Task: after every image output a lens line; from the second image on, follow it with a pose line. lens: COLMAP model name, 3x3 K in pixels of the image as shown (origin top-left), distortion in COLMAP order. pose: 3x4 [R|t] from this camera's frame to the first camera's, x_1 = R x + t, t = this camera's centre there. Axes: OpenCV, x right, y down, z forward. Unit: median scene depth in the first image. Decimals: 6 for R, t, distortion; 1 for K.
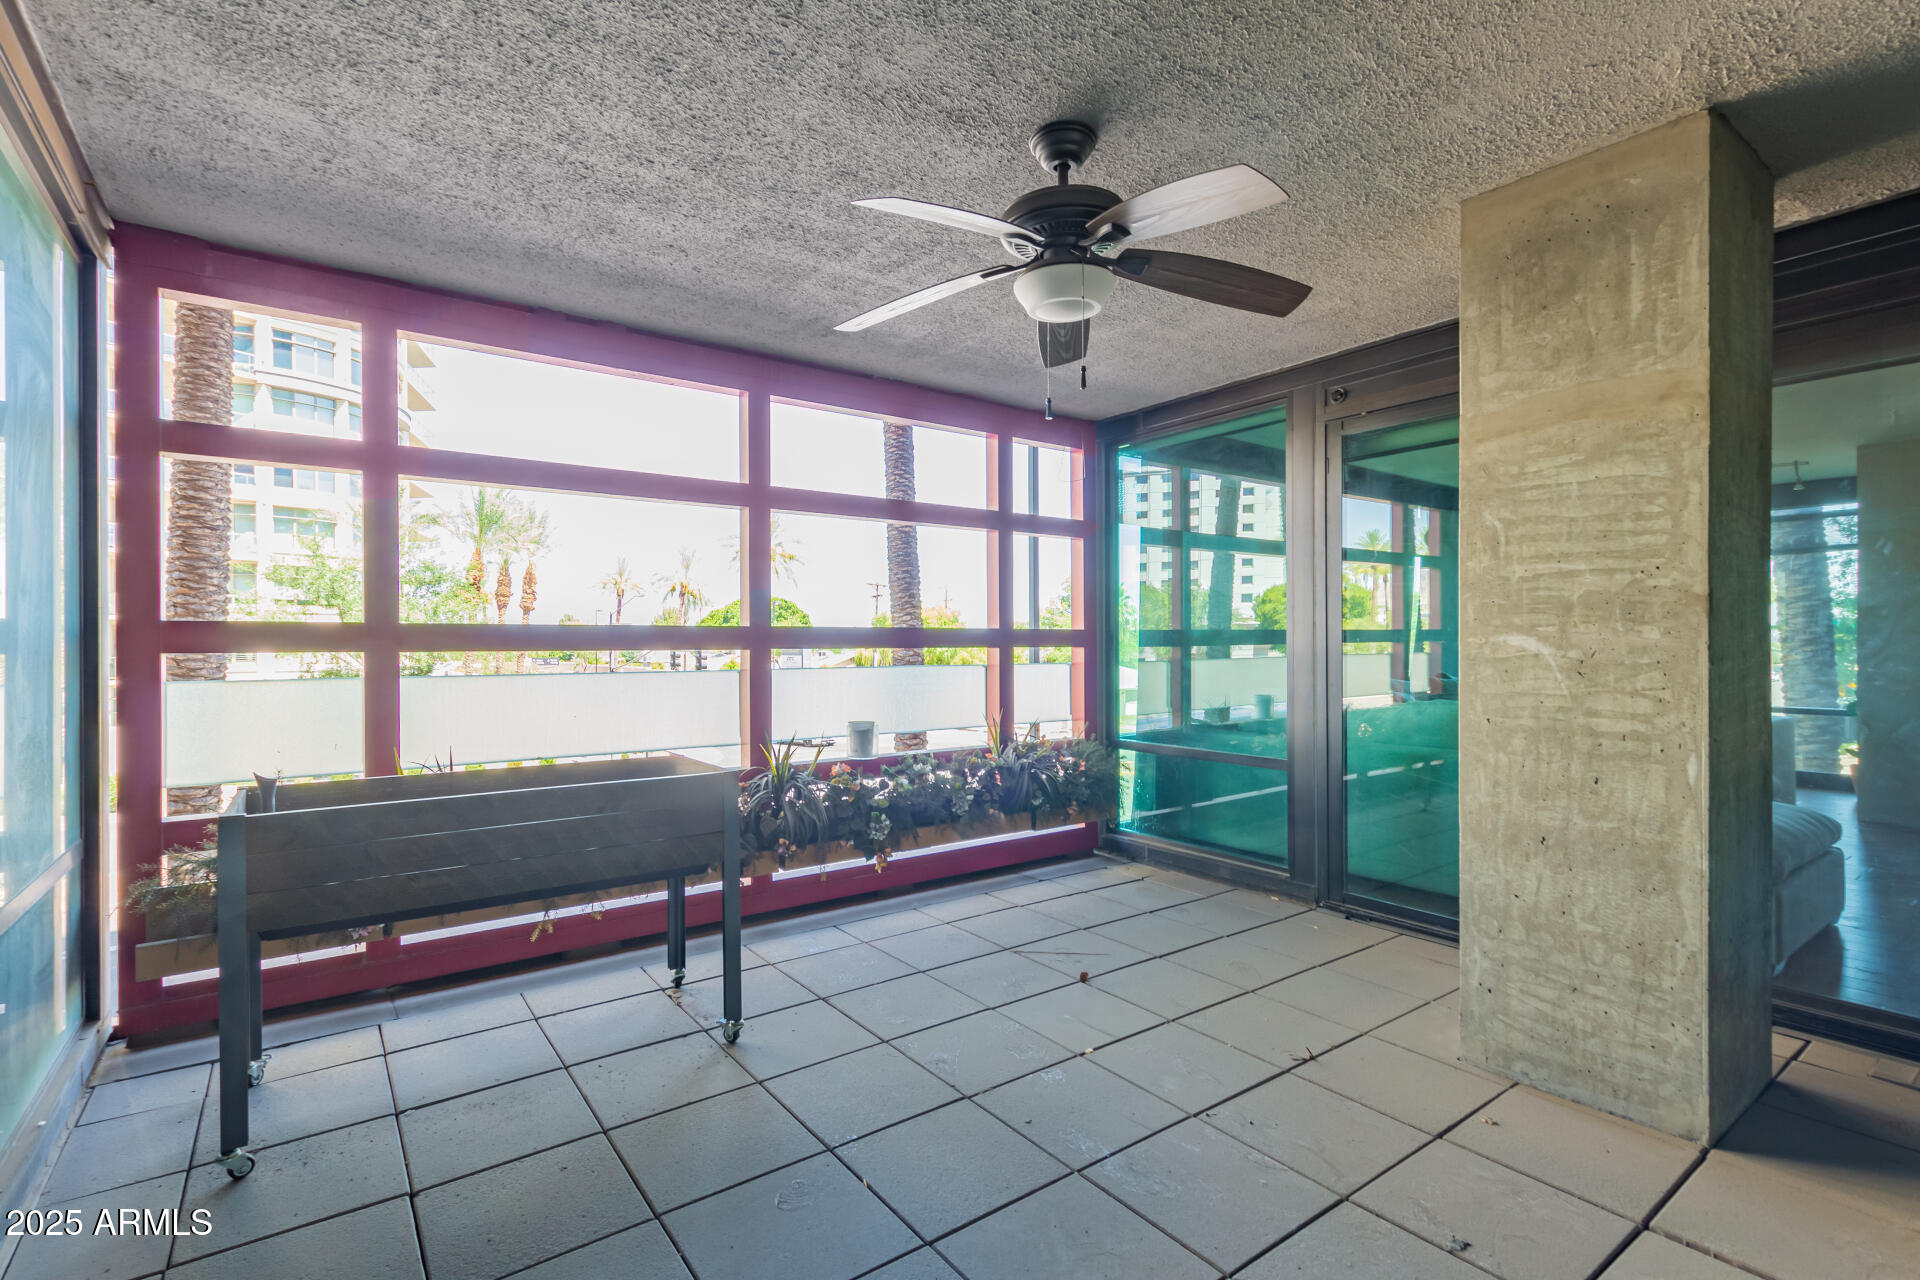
lens RADIAL K [[890.0, 0, 959.4], [0, 890.0, 634.0], [0, 0, 1]] dist [0.018510, 0.000077]
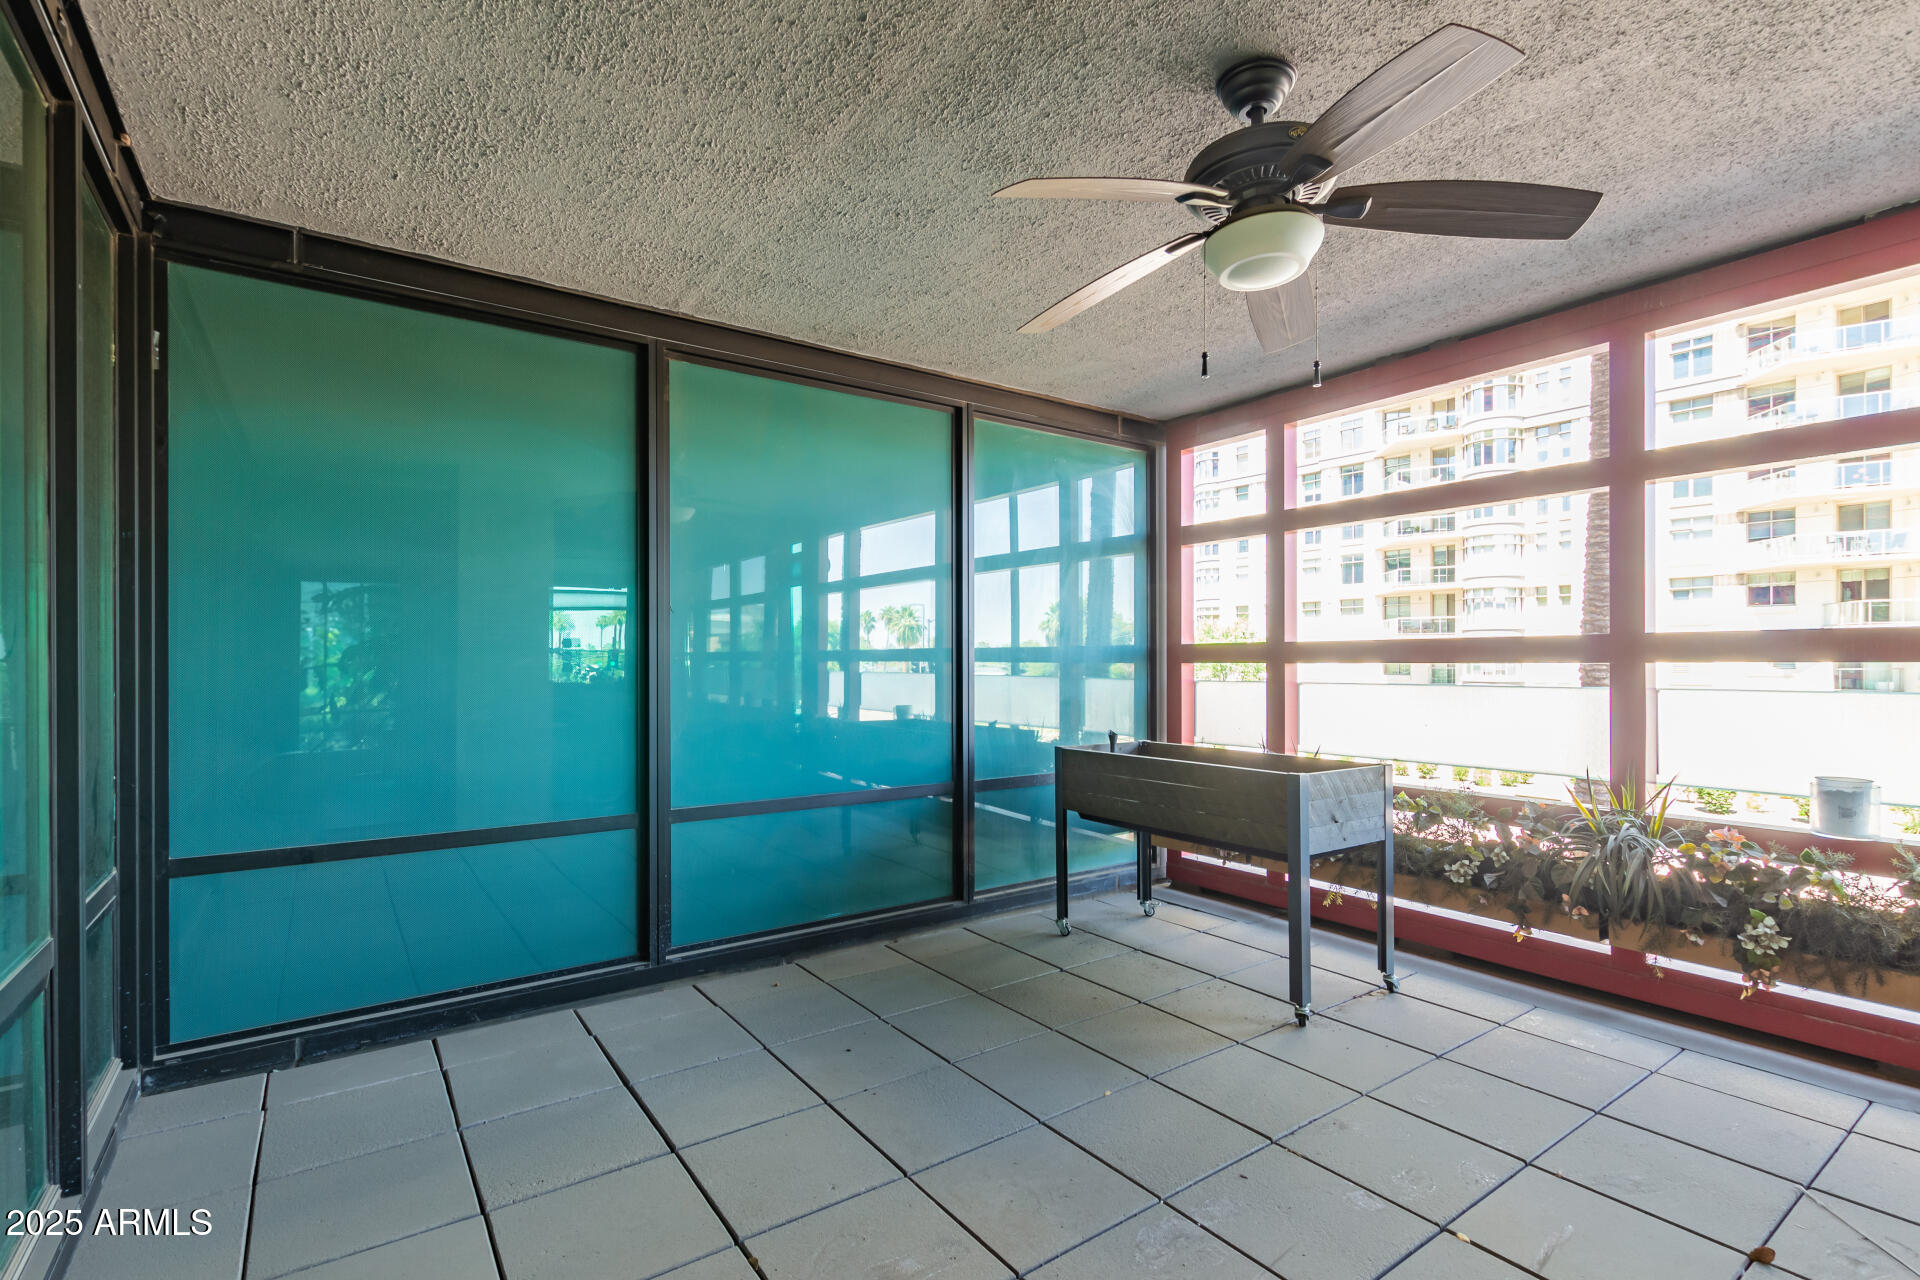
lens RADIAL K [[890.0, 0, 965.3], [0, 890.0, 656.6], [0, 0, 1]] dist [0.018510, 0.000077]
pose [[0.000708, -0.001206, -0.999999, 0.727723], [0.014680, 0.999892, -0.001196, 0.004302], [0.999892, -0.014679, 0.000726, 0.525185]]
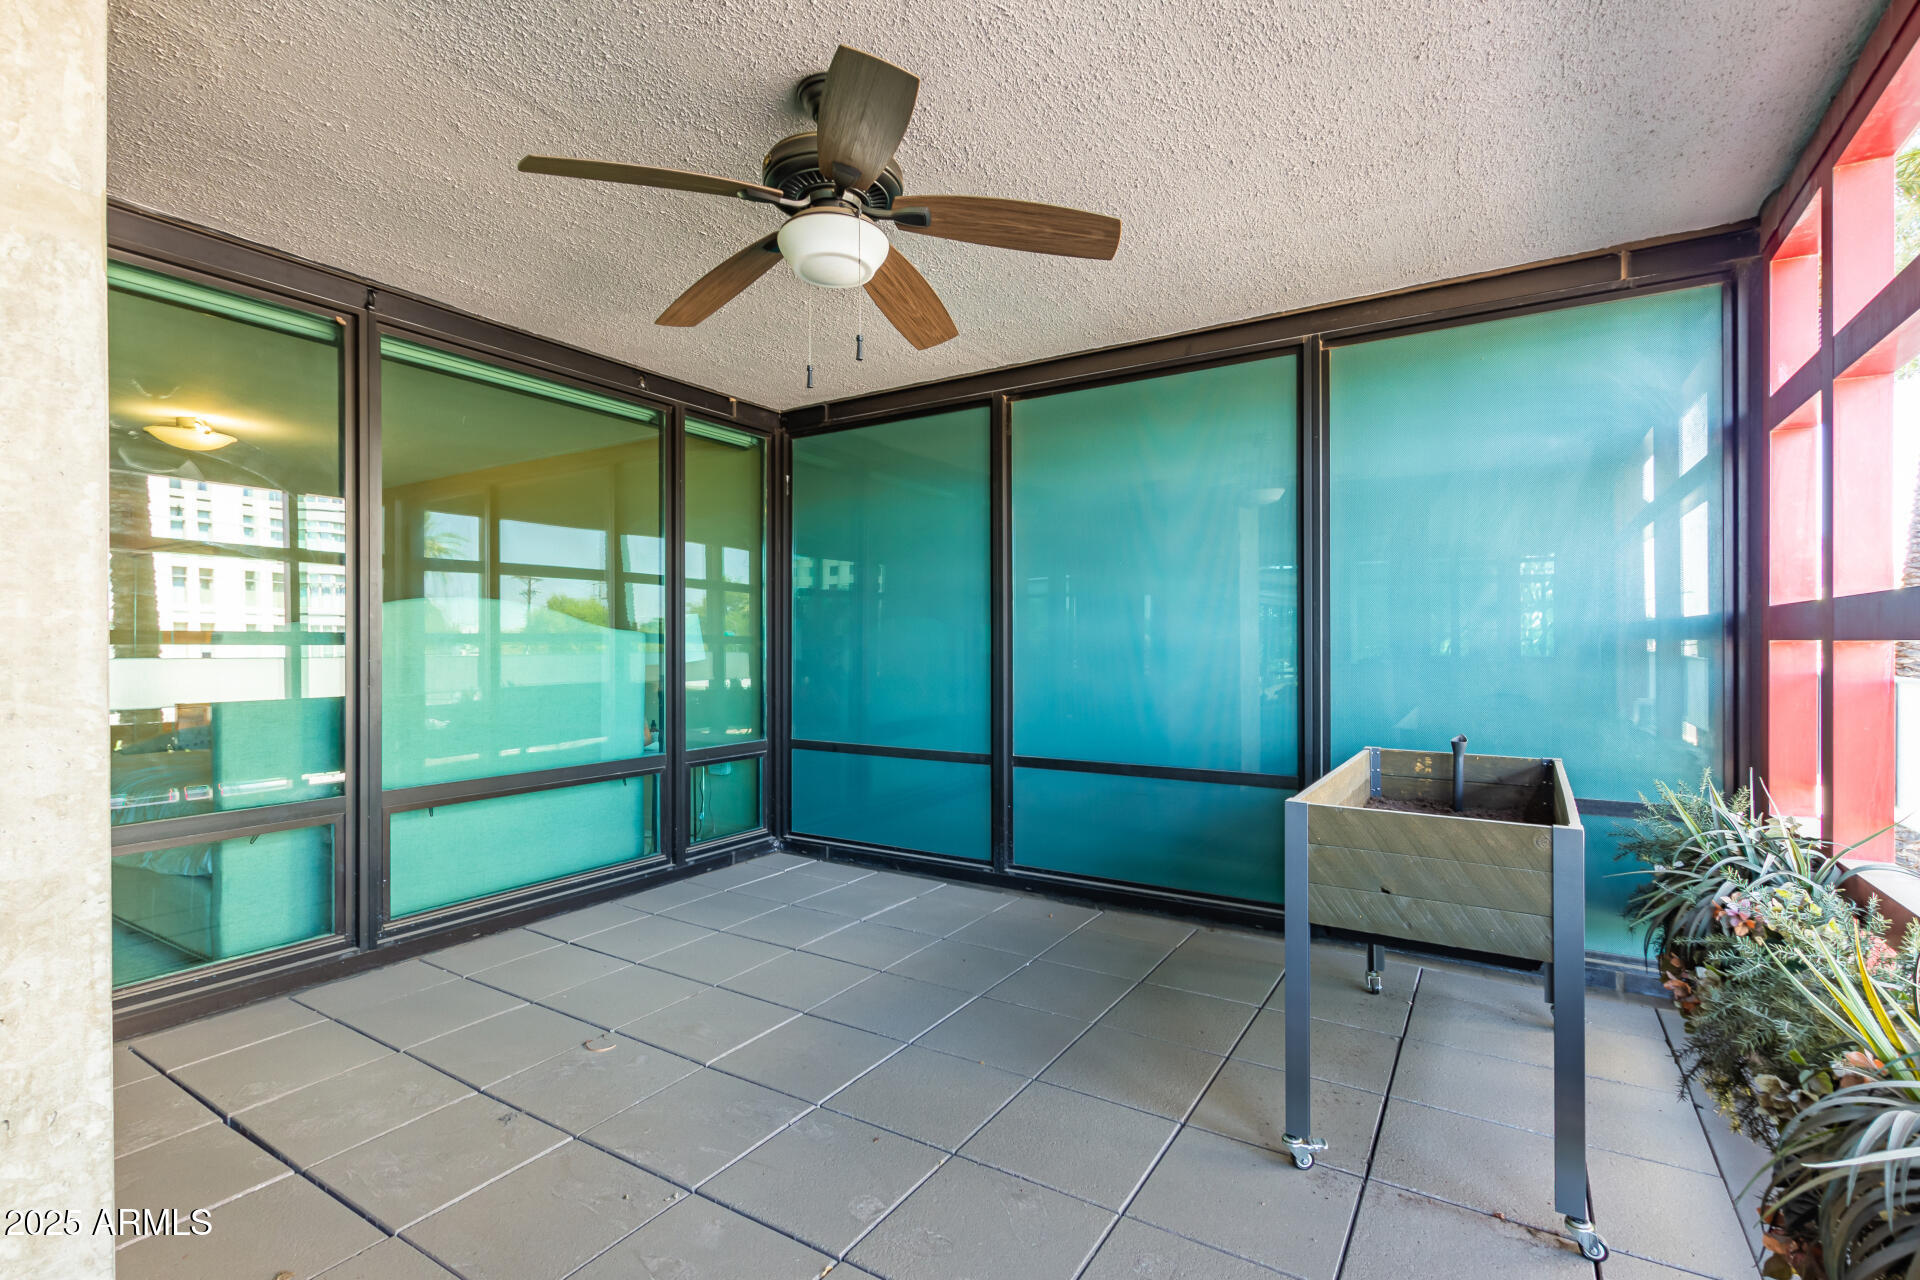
lens RADIAL K [[890.0, 0, 1001.8], [0, 890.0, 654.9], [0, 0, 1]] dist [0.018510, 0.000077]
pose [[-0.916904, -0.004566, -0.399081, 0.229672], [0.000494, 0.999921, -0.012576, 0.042900], [0.399107, -0.011729, -0.916829, 1.390859]]
